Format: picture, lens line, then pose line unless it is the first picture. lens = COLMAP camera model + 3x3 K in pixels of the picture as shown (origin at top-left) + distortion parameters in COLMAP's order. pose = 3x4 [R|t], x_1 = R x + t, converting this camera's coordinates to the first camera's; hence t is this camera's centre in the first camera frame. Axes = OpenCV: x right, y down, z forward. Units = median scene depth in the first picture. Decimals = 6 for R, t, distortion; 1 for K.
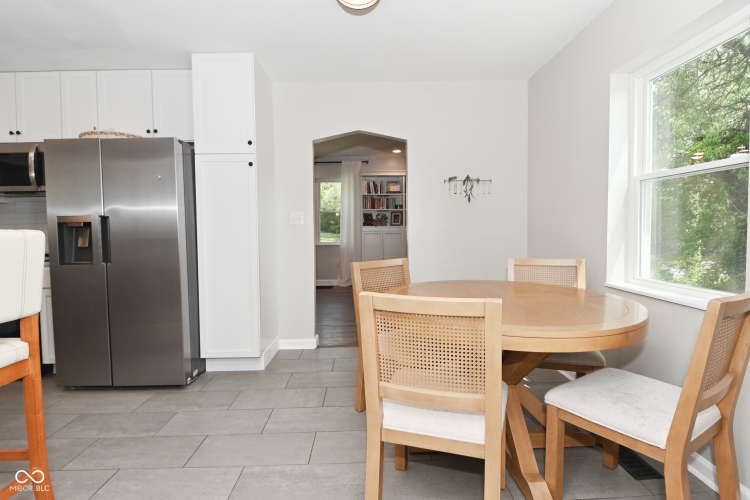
lens RADIAL K [[393.9, 0, 378.2], [0, 393.9, 245.1], [0, 0, 1]] dist [0.009687, -0.017701]
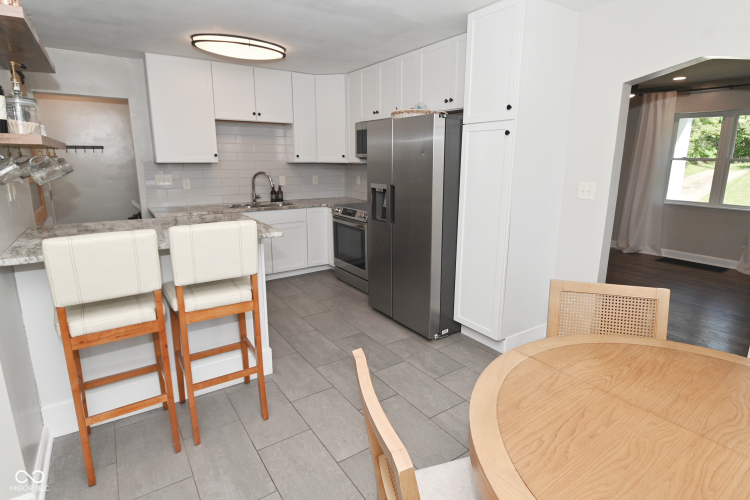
lens RADIAL K [[393.9, 0, 376.9], [0, 393.9, 245.3], [0, 0, 1]] dist [0.009687, -0.017701]
pose [[0.536800, 0.195095, -0.820843, 0.303303], [-0.045820, 0.978203, 0.202531, -0.131248], [0.842464, -0.071108, 0.534039, 0.284549]]
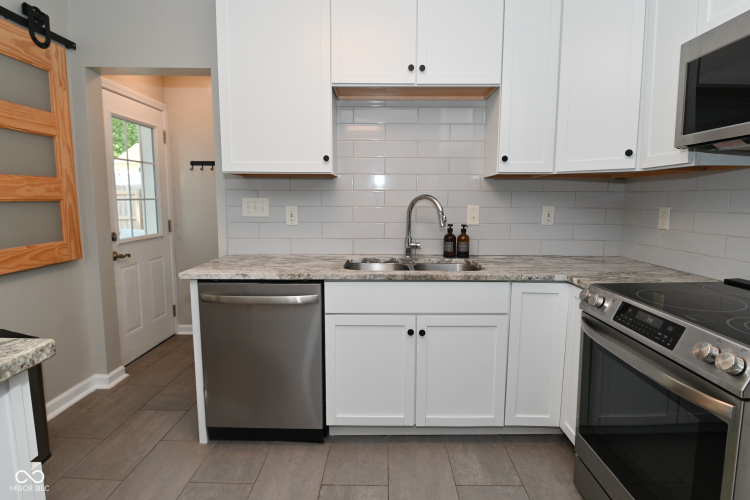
lens RADIAL K [[393.9, 0, 378.1], [0, 393.9, 242.9], [0, 0, 1]] dist [0.009687, -0.017701]
pose [[-0.038164, 0.121694, -0.991834, -0.607649], [-0.043623, 0.991408, 0.123320, -0.071100], [0.998319, 0.047974, -0.032527, 0.735404]]
